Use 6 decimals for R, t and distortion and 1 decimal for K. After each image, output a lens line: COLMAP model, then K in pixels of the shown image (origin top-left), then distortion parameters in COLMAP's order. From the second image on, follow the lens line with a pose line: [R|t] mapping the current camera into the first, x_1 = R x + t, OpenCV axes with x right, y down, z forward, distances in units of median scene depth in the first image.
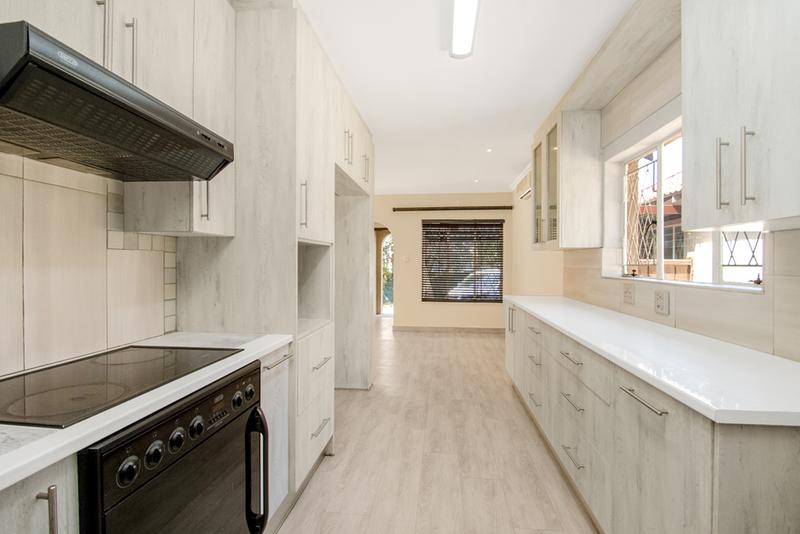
lens RADIAL K [[371.4, 0, 397.7], [0, 371.4, 264.7], [0, 0, 1]] dist [0.000781, -0.007714]
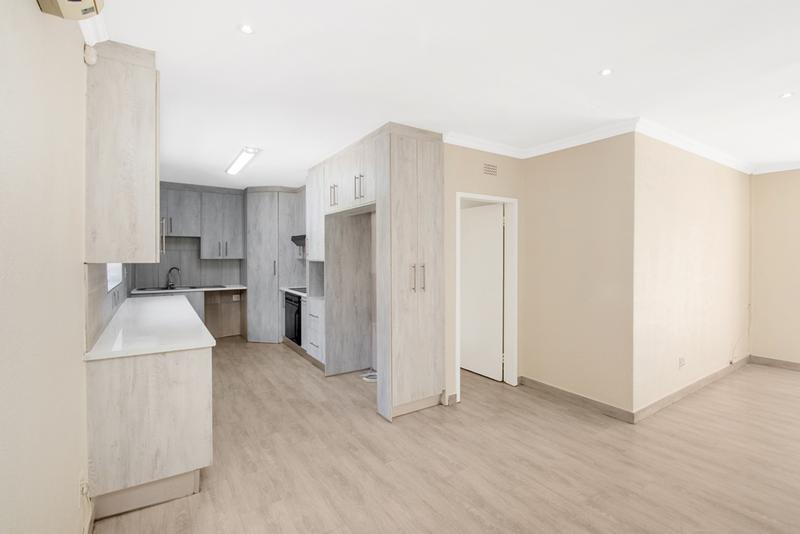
lens RADIAL K [[371.4, 0, 407.3], [0, 371.4, 256.9], [0, 0, 1]] dist [0.000781, -0.007714]
pose [[-0.757301, 0.001792, -0.653063, 0.574416], [-0.004207, 0.999962, 0.007622, -0.067533], [0.653052, 0.008519, -0.757265, 2.147066]]
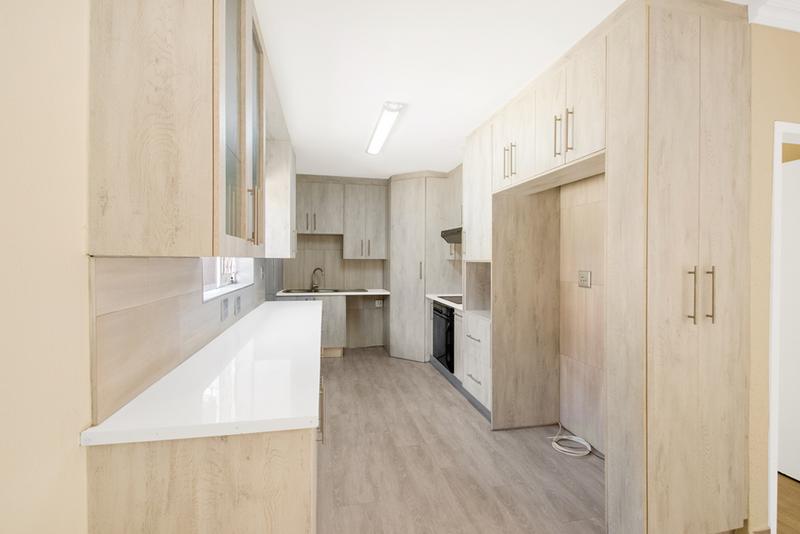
lens RADIAL K [[371.4, 0, 401.3], [0, 371.4, 260.8], [0, 0, 1]] dist [0.000781, -0.007714]
pose [[-0.947292, -0.003504, -0.320351, 0.418970], [-0.007233, 0.999919, 0.010452, -0.049551], [0.320288, 0.012218, -0.947241, 1.696845]]
